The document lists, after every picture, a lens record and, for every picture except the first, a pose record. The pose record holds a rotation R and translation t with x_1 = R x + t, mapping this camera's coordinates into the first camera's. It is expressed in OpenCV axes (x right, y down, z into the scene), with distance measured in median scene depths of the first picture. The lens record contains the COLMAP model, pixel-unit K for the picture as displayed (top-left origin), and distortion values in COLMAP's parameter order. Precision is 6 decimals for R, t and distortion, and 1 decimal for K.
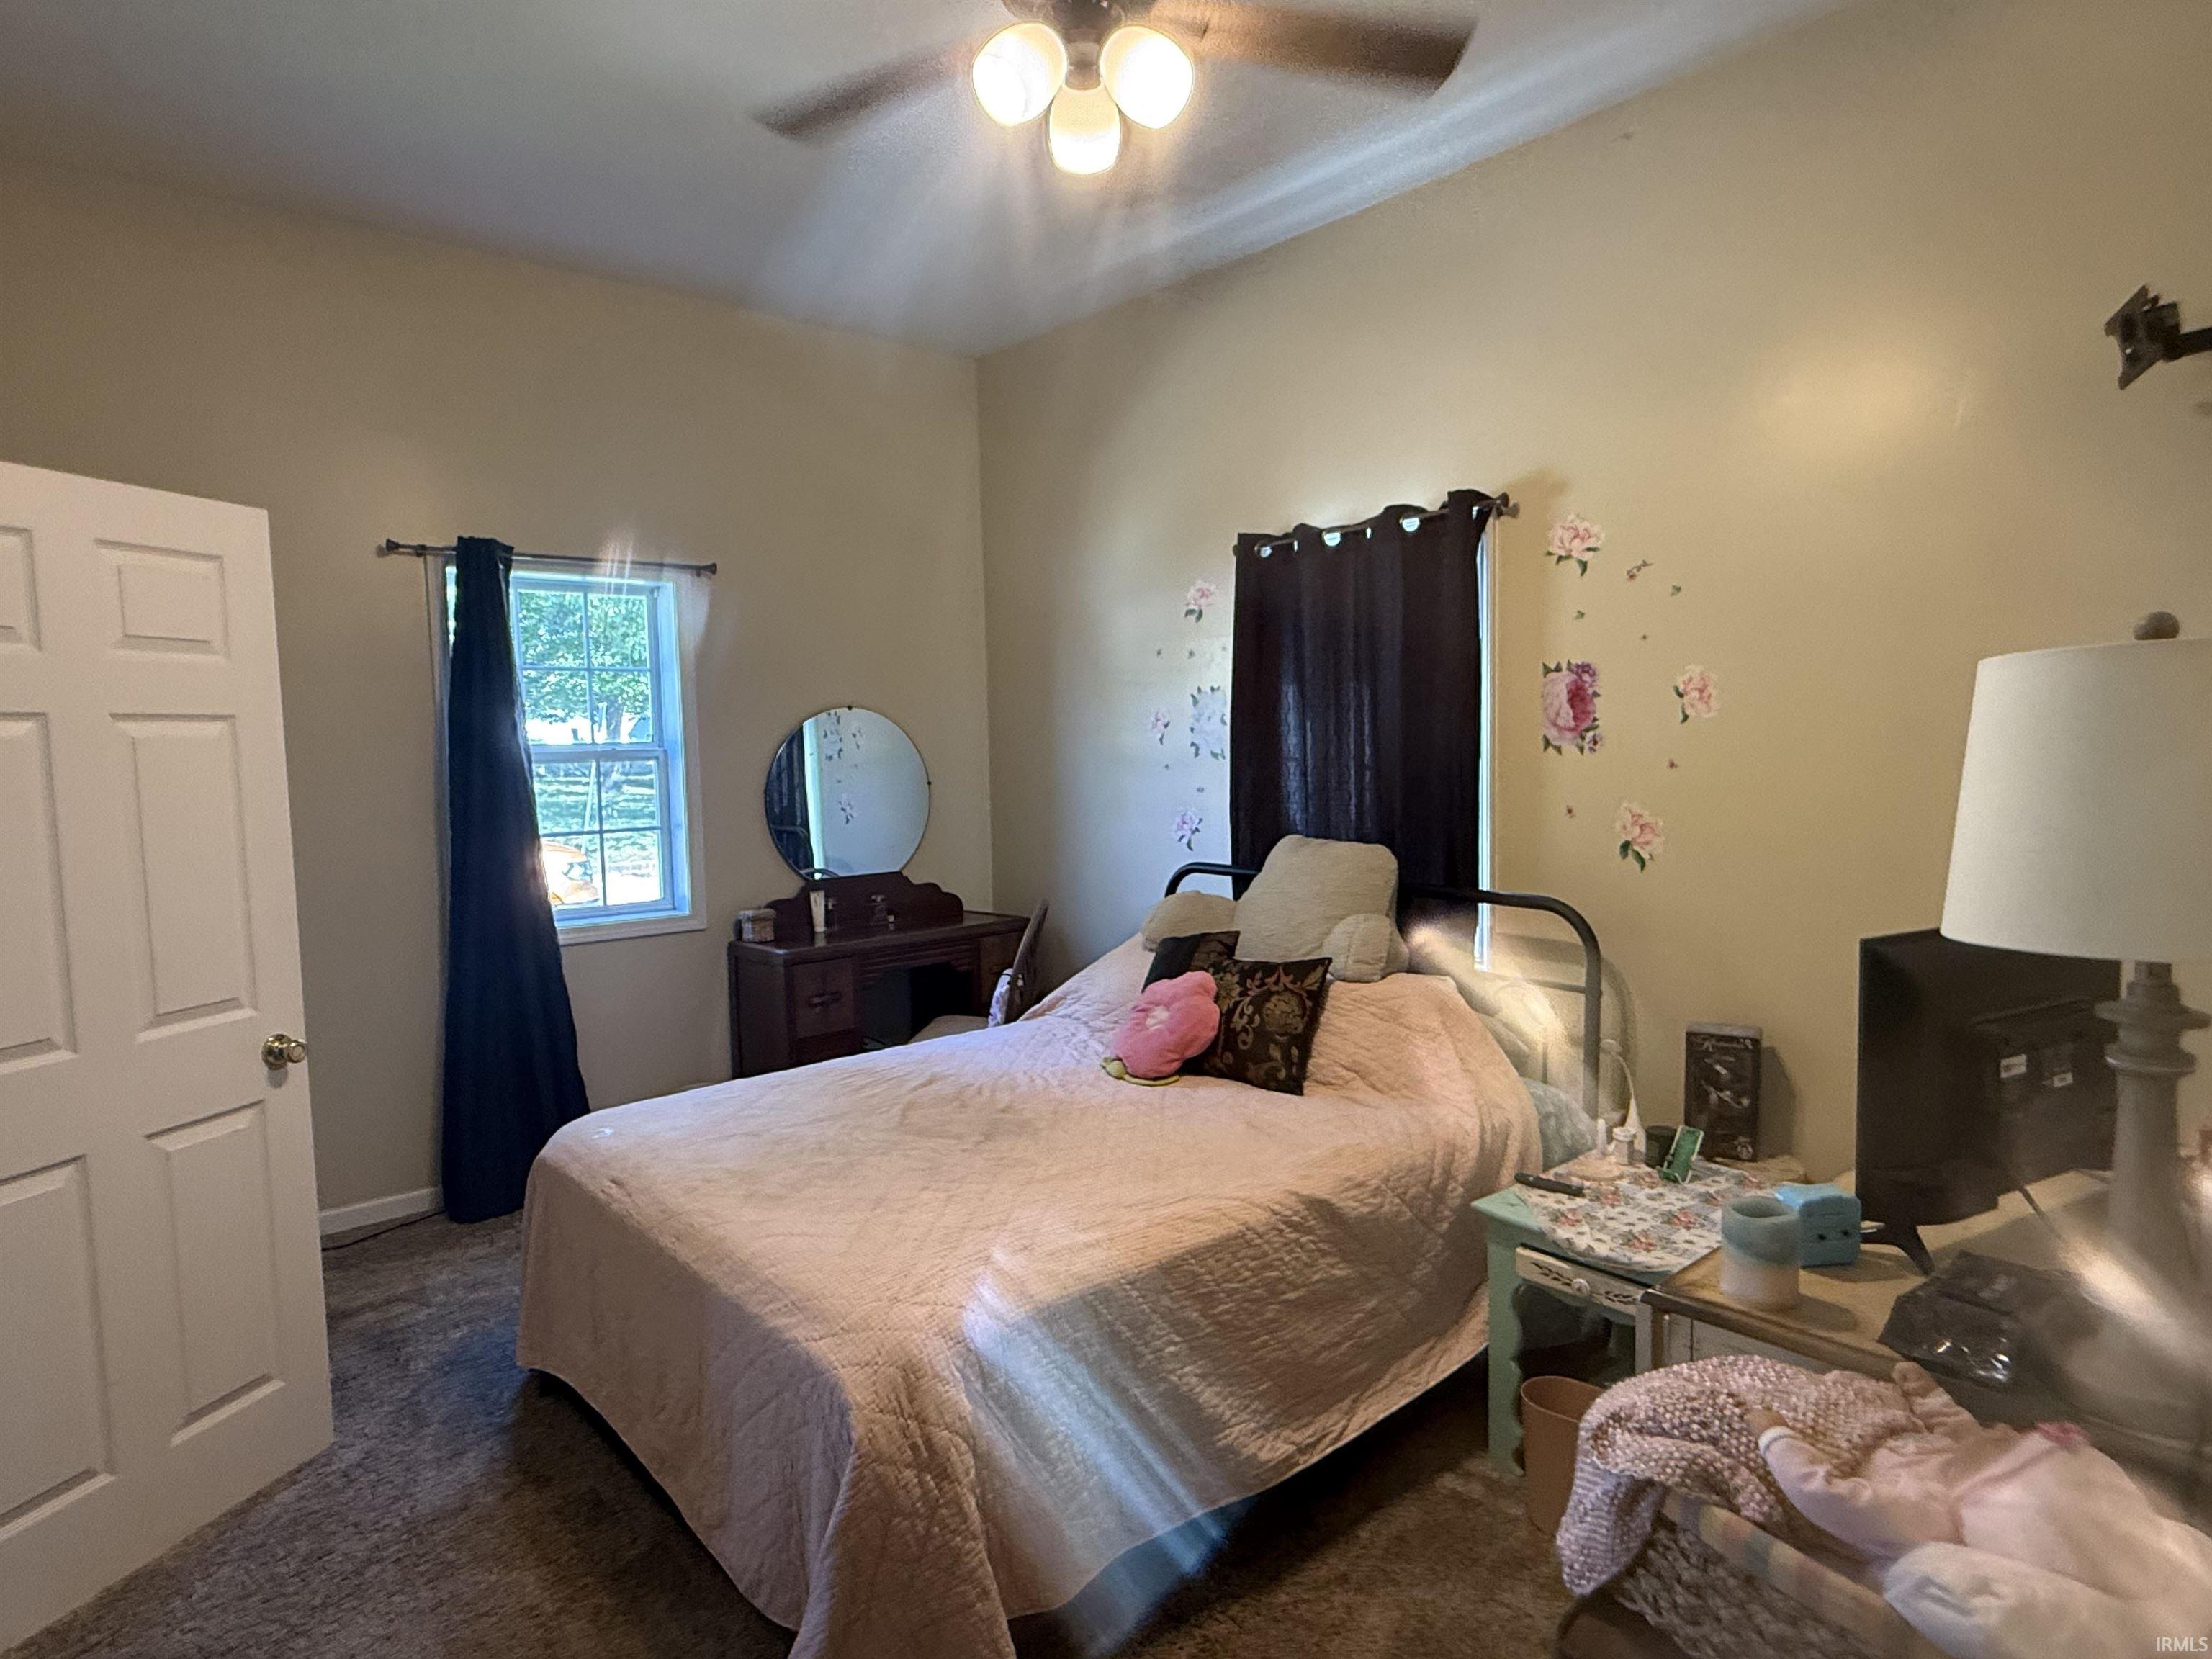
lens RADIAL K [[1264.5, 0, 1103.1], [0, 1264.5, 842.4], [0, 0, 1]] dist [0.003376, -0.005642]
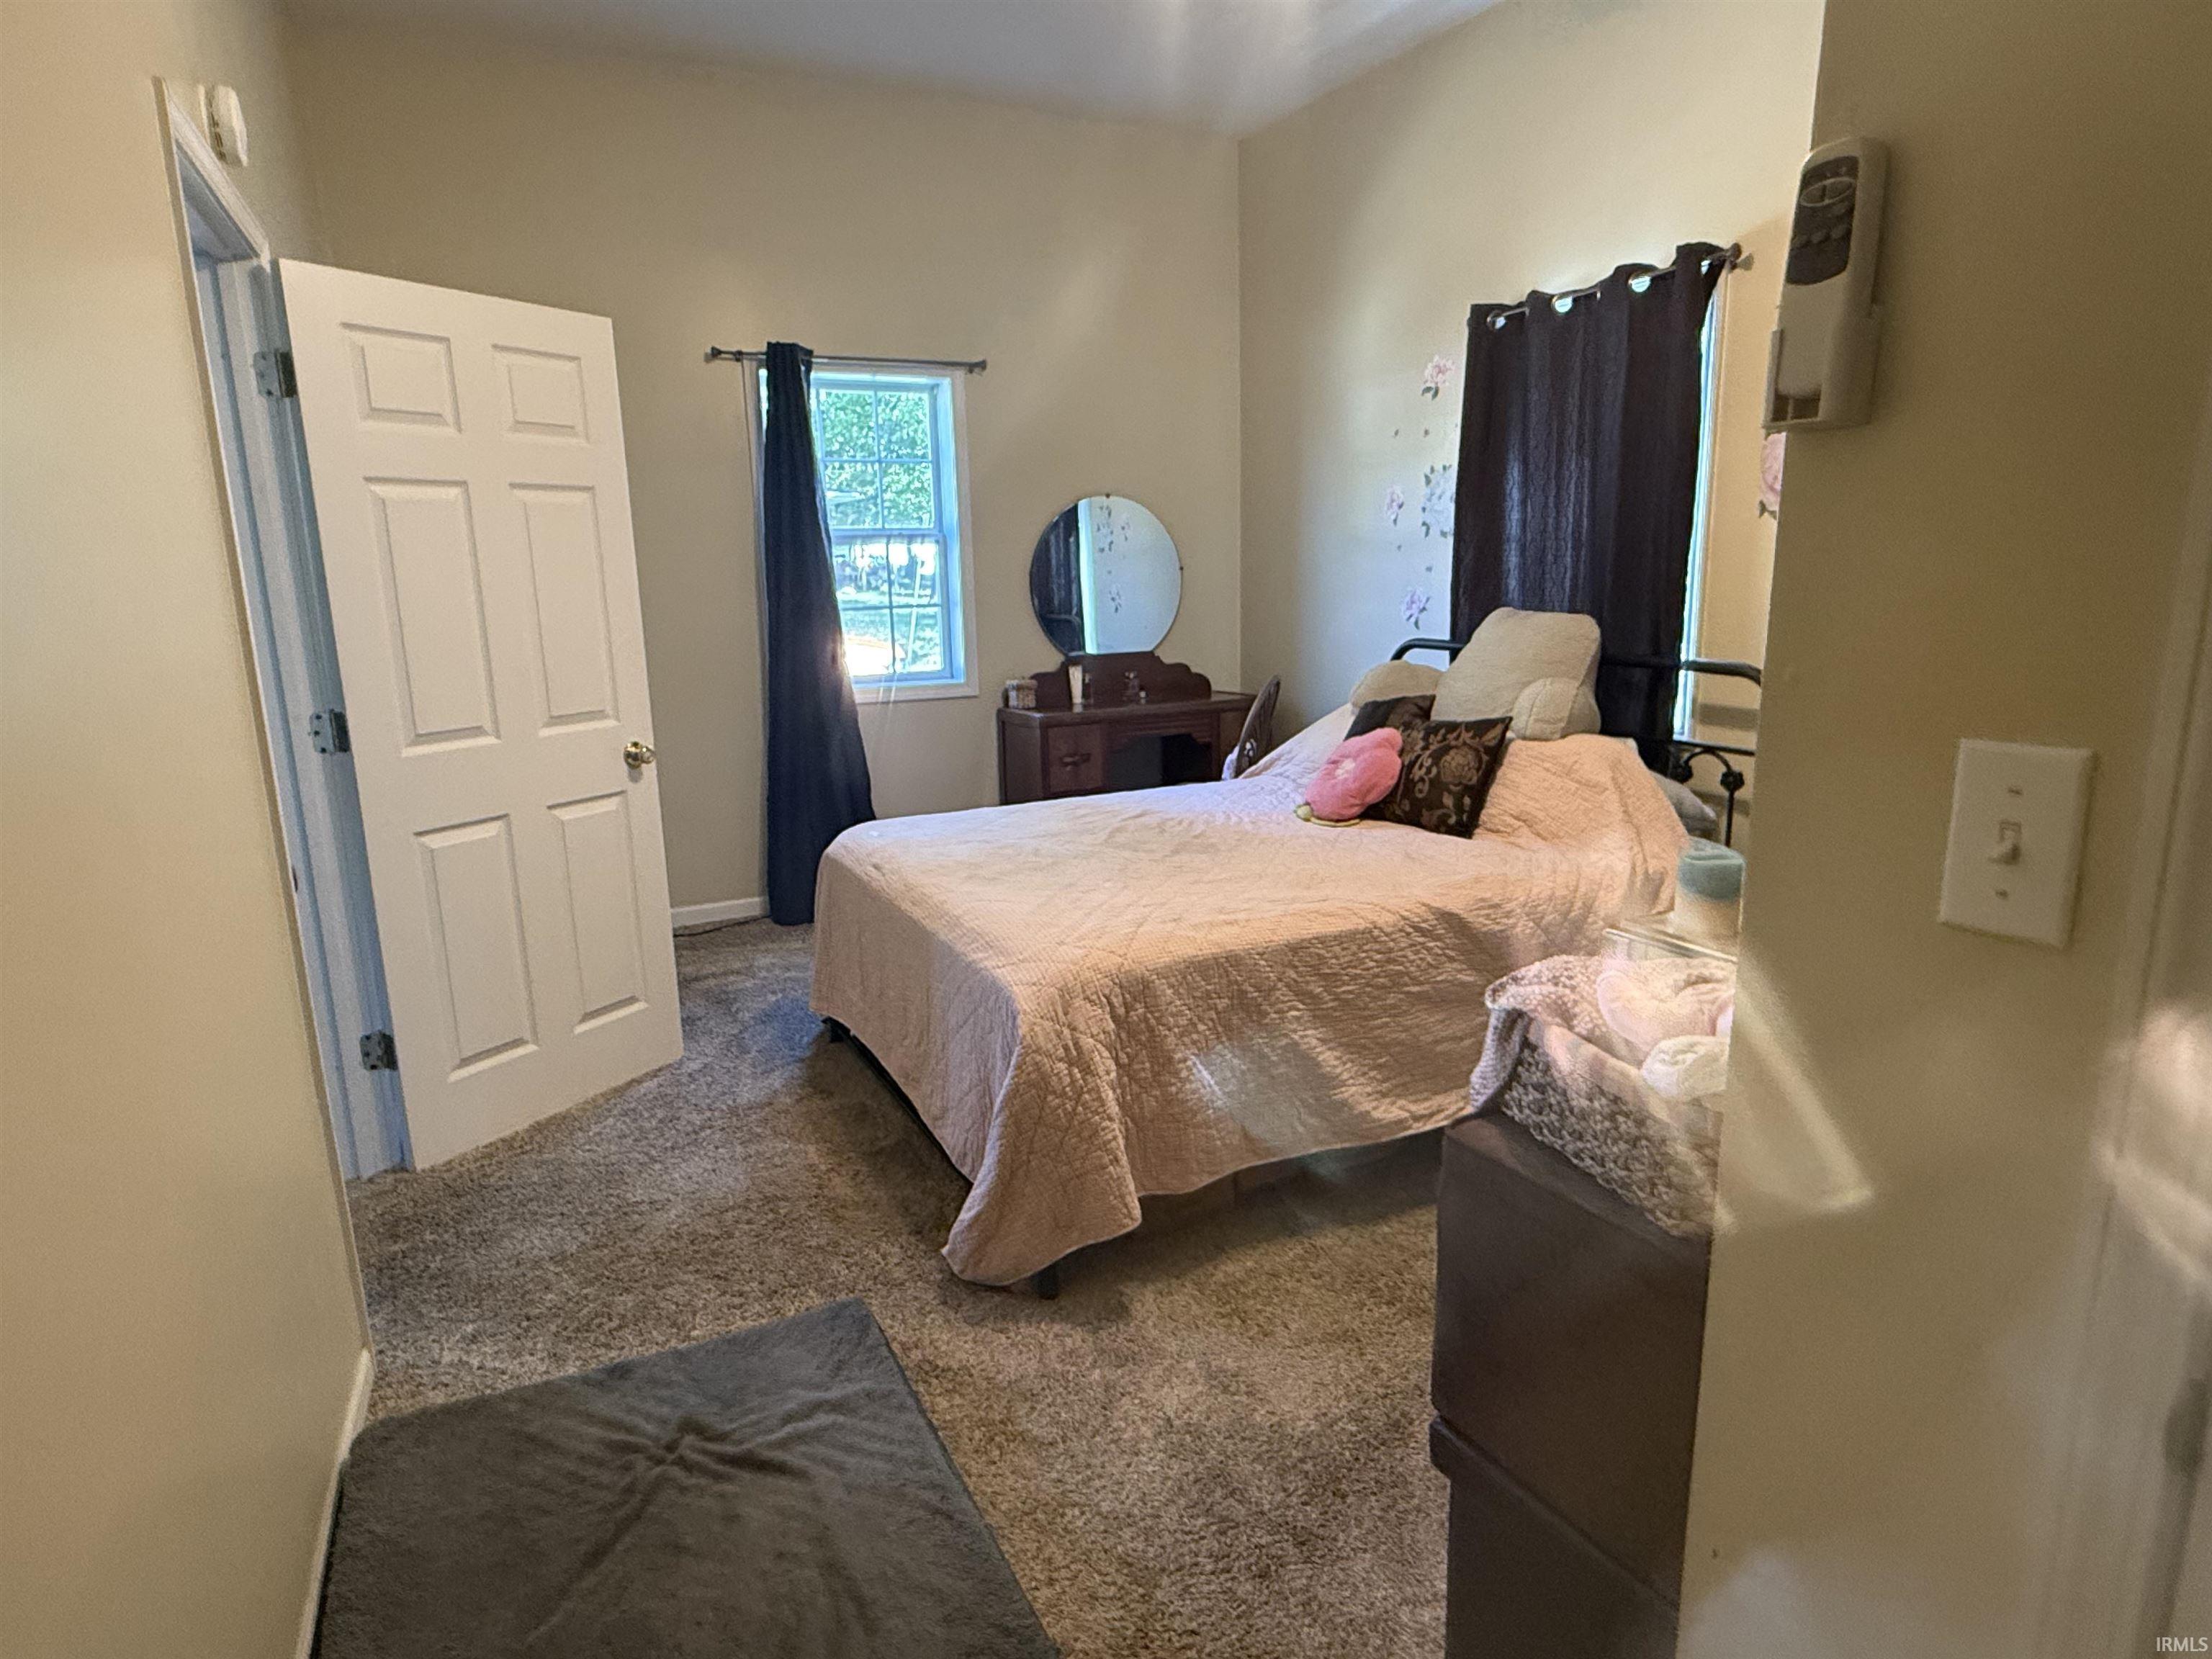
lens RADIAL K [[1264.5, 0, 1101.7], [0, 1264.5, 836.6], [0, 0, 1]] dist [0.003376, -0.005642]
pose [[0.969144, 0.050073, -0.241355, 0.108474], [-0.016641, 0.990207, 0.138613, 0.050021], [0.245932, -0.130319, 0.960487, -0.117563]]
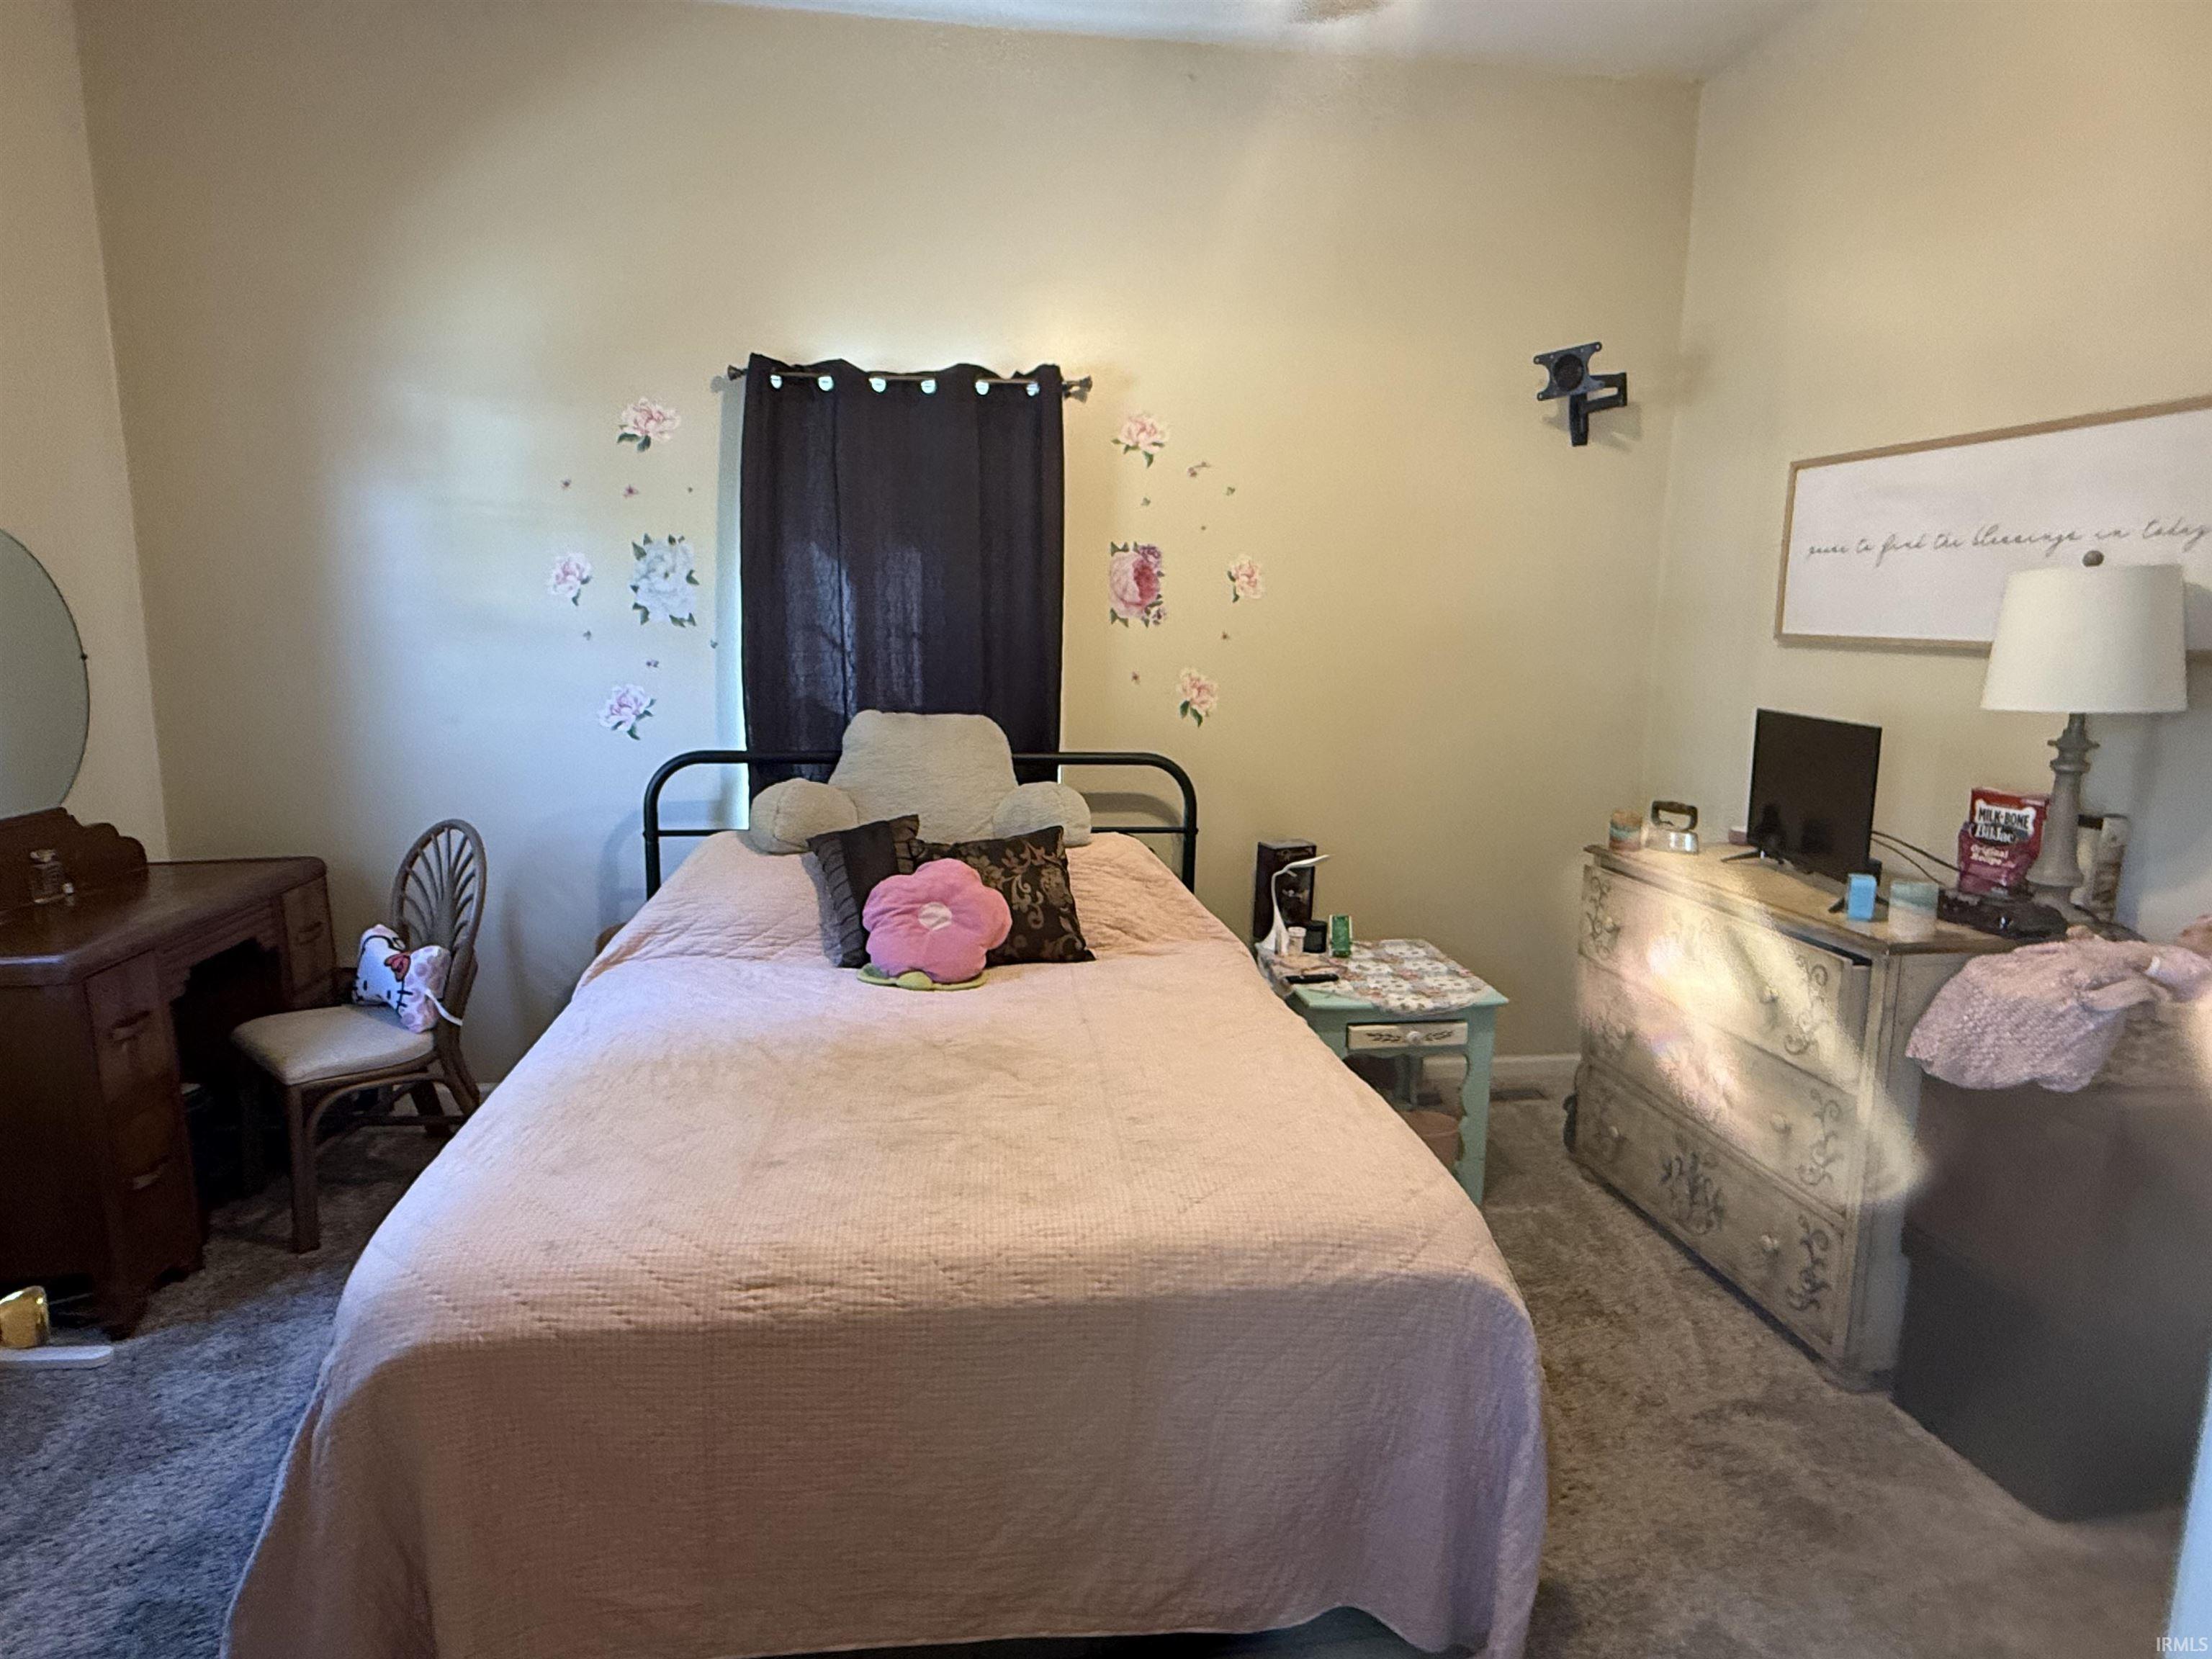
lens RADIAL K [[1264.5, 0, 1118.9], [0, 1264.5, 840.6], [0, 0, 1]] dist [0.003376, -0.005642]
pose [[0.527104, -0.119374, 0.841375, -0.644726], [0.047317, 0.992671, 0.111197, -0.006456], [-0.848483, -0.018801, 0.528889, 0.432839]]
